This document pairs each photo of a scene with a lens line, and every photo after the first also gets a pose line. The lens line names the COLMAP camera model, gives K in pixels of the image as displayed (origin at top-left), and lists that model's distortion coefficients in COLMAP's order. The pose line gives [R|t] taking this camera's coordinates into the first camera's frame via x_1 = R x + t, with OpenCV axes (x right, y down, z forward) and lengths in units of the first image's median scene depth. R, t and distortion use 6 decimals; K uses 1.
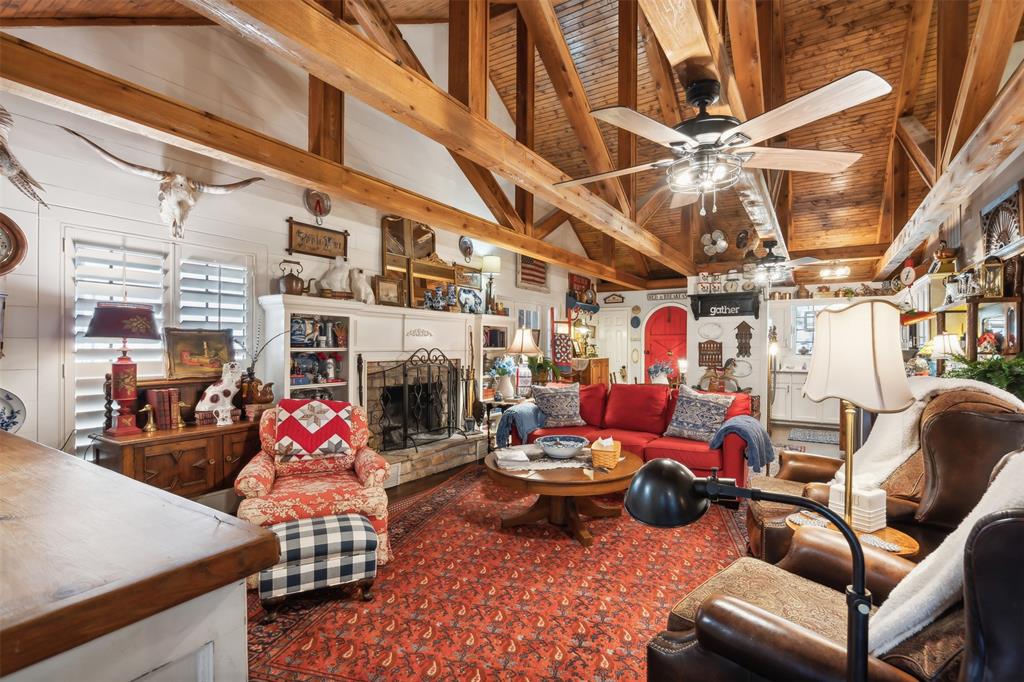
lens RADIAL K [[473.4, 0, 515.2], [0, 473.4, 344.7], [0, 0, 1]] dist [-0.004315, 0.001168]
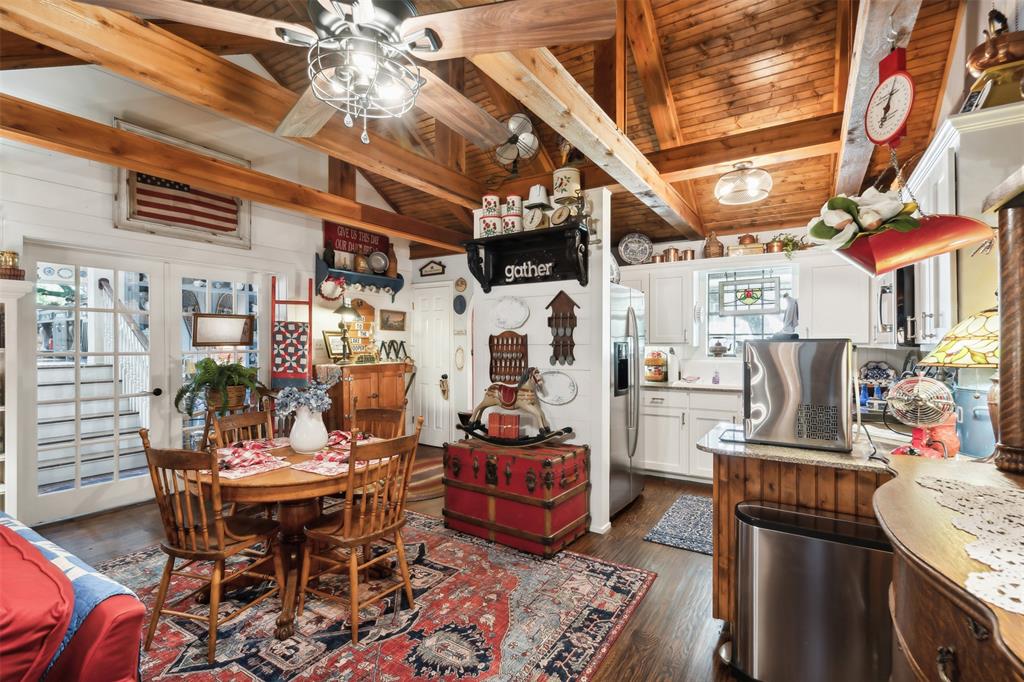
lens RADIAL K [[473.4, 0, 507.7], [0, 473.4, 341.8], [0, 0, 1]] dist [-0.004315, 0.001168]
pose [[0.999978, -0.004733, -0.004600, 0.382704], [0.004731, 0.999989, -0.000378, 0.002109], [0.004602, 0.000356, 0.999989, 0.452071]]
